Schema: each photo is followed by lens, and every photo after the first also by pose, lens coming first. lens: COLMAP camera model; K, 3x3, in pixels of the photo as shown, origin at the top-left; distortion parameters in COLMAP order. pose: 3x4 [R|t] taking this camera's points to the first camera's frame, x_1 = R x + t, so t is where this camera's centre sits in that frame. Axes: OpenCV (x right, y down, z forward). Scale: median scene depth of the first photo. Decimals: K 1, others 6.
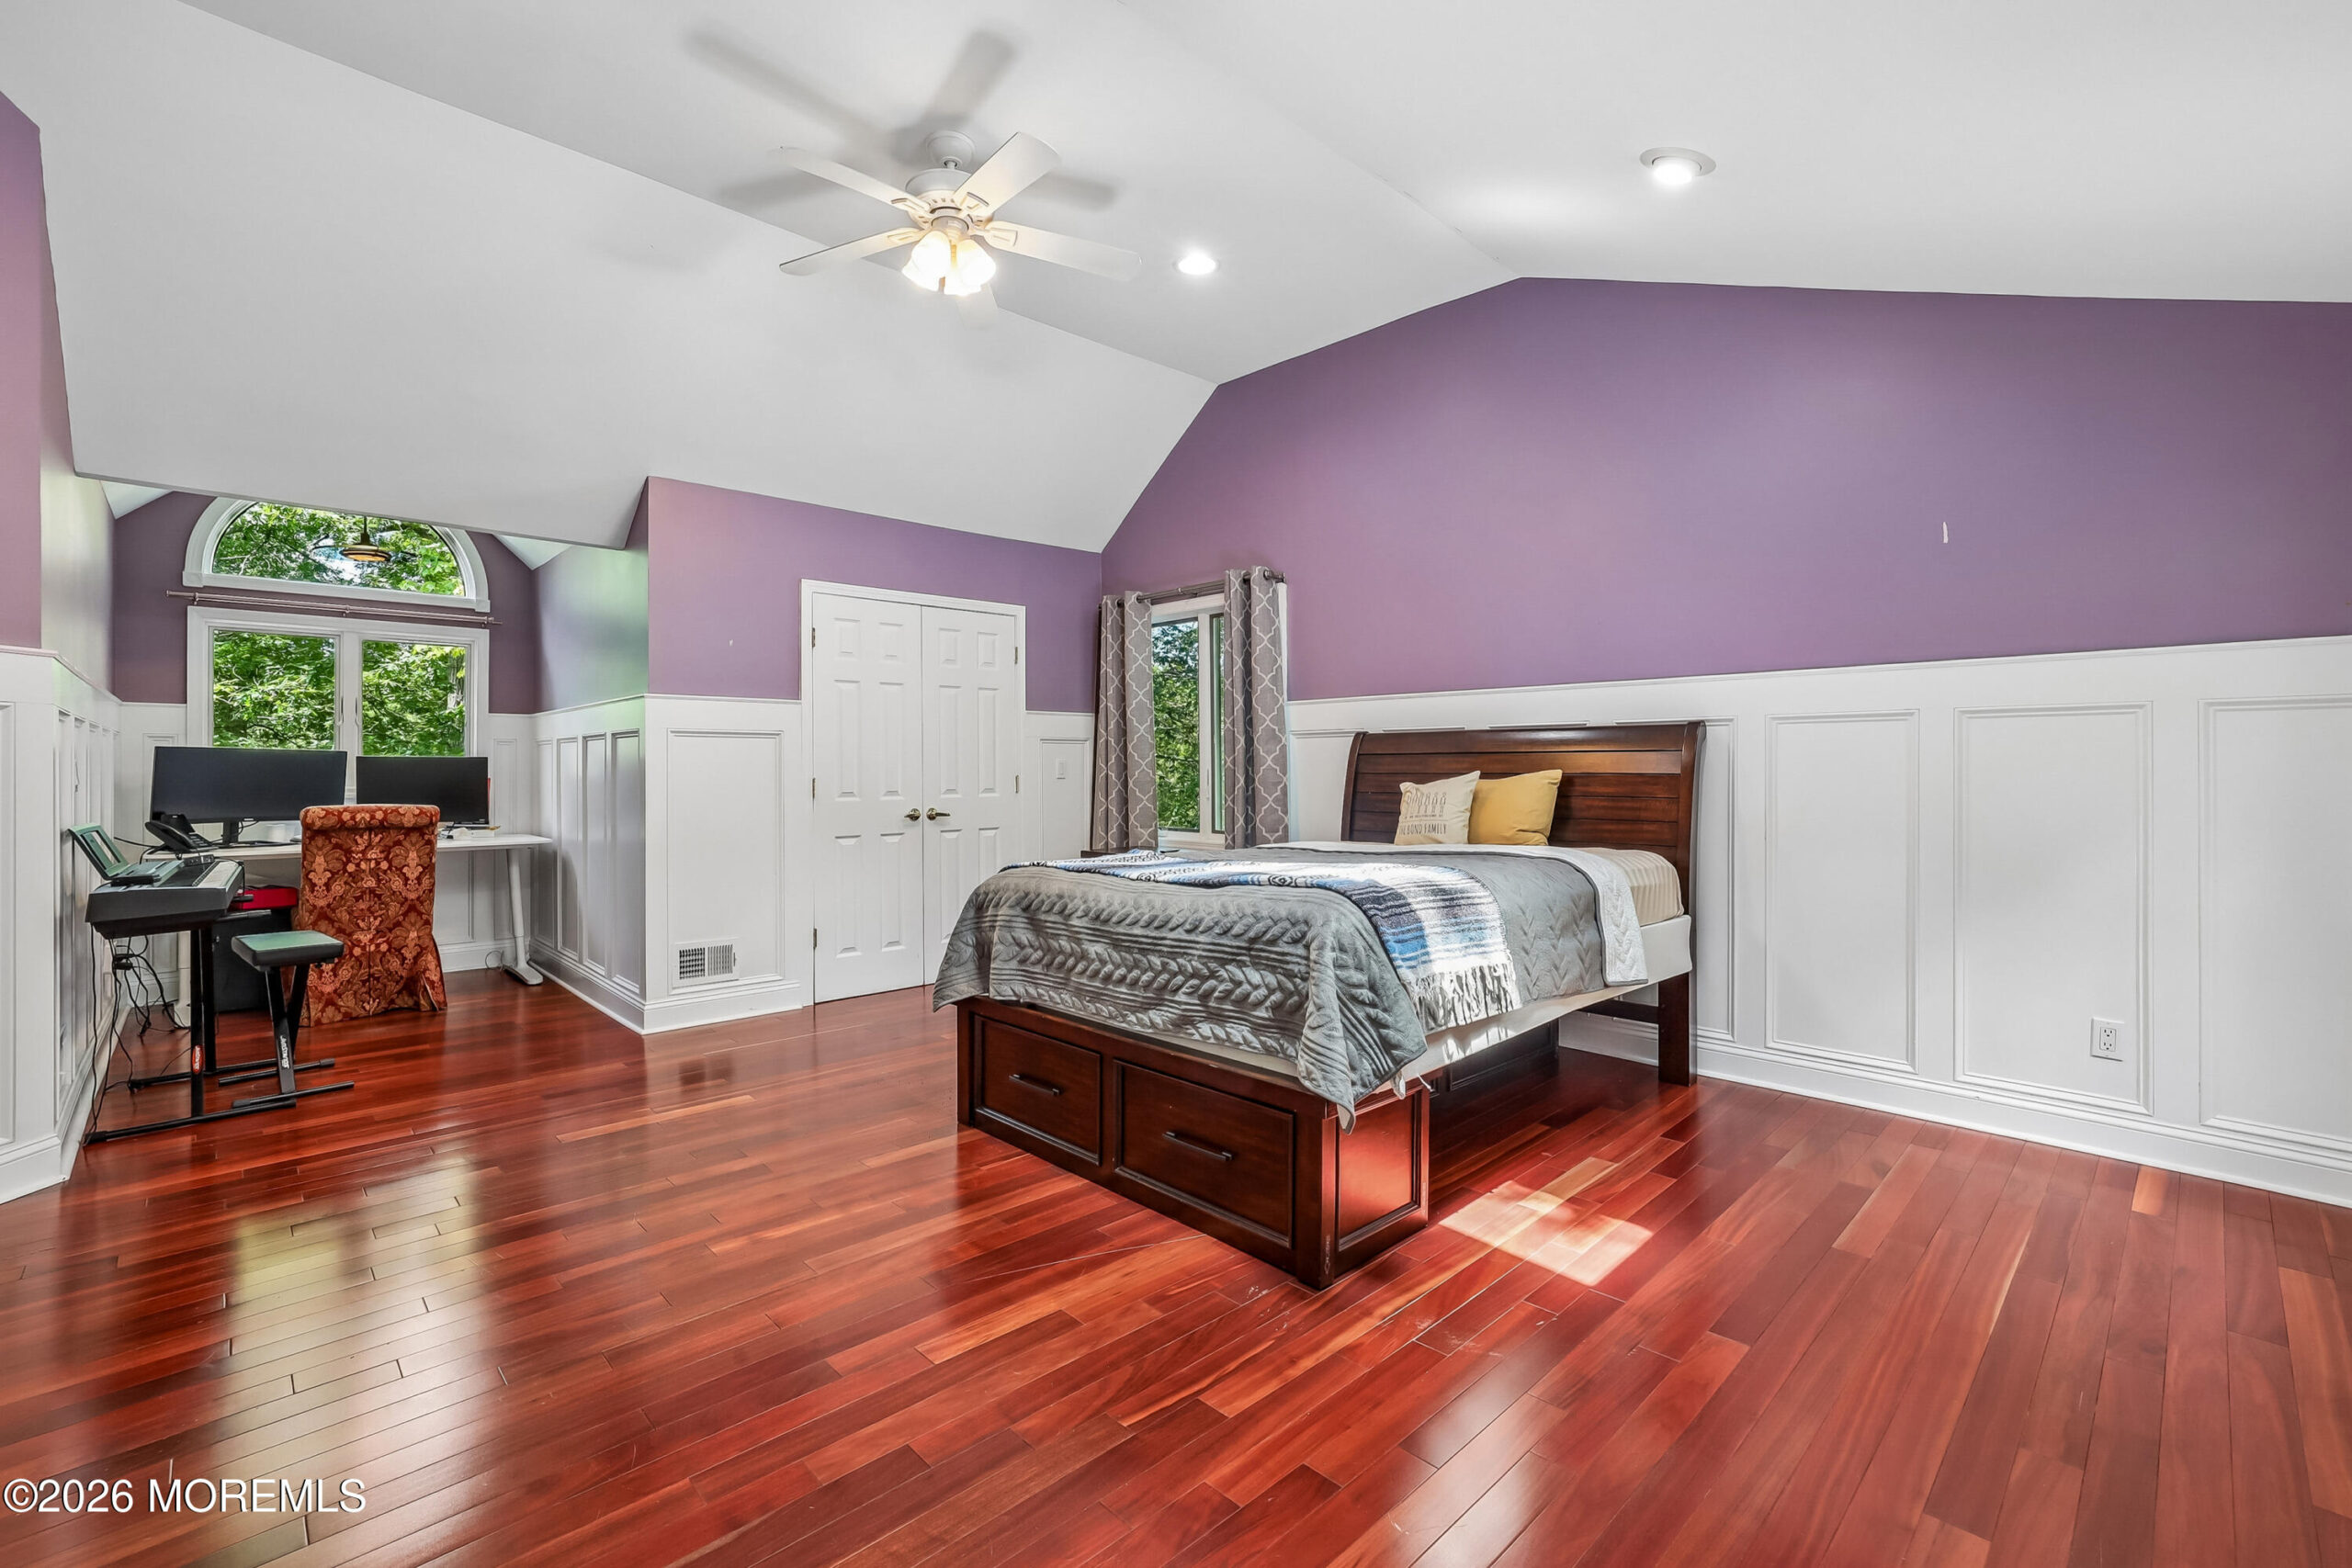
lens RADIAL K [[1010.0, 0, 1173.8], [0, 1010.0, 772.8], [0, 0, 1]] dist [-0.030099, 0.000968]
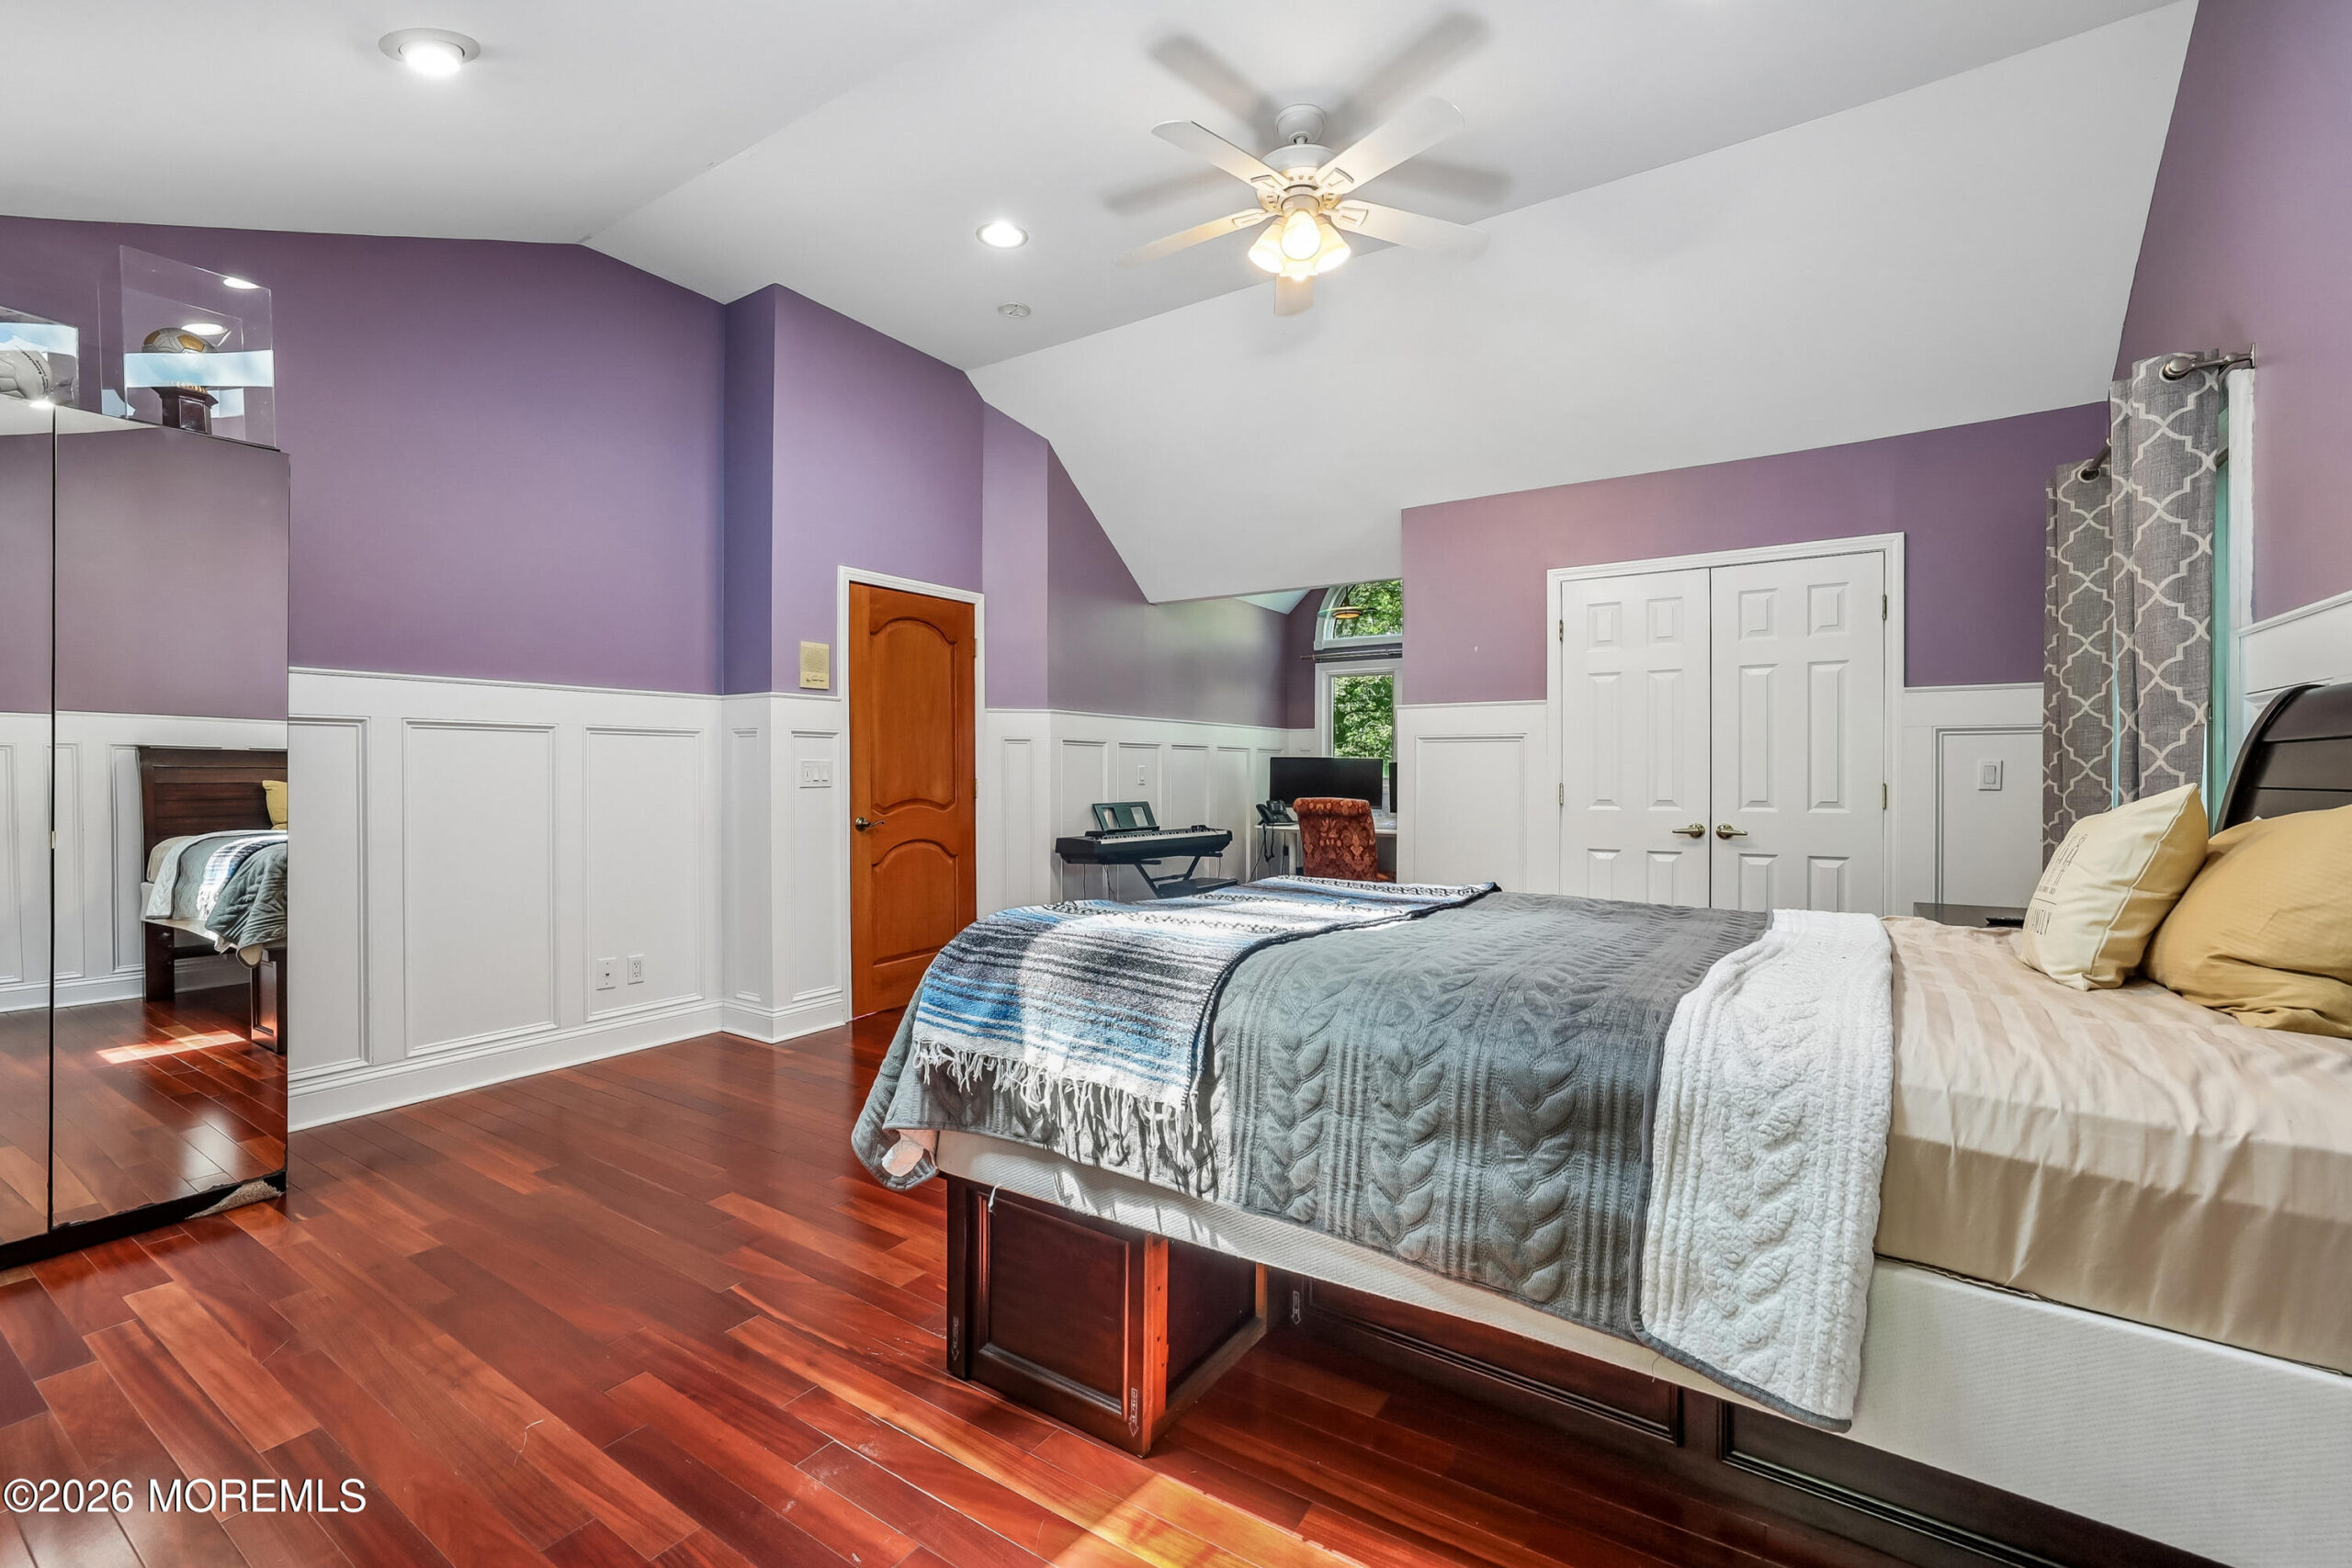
lens RADIAL K [[1010.0, 0, 1173.2], [0, 1010.0, 779.5], [0, 0, 1]] dist [-0.030099, 0.000968]
pose [[0.220262, 0.009162, -0.975398, 0.458315], [-0.006107, 0.999949, 0.008014, -0.003074], [0.975422, 0.004191, 0.220306, 0.443539]]
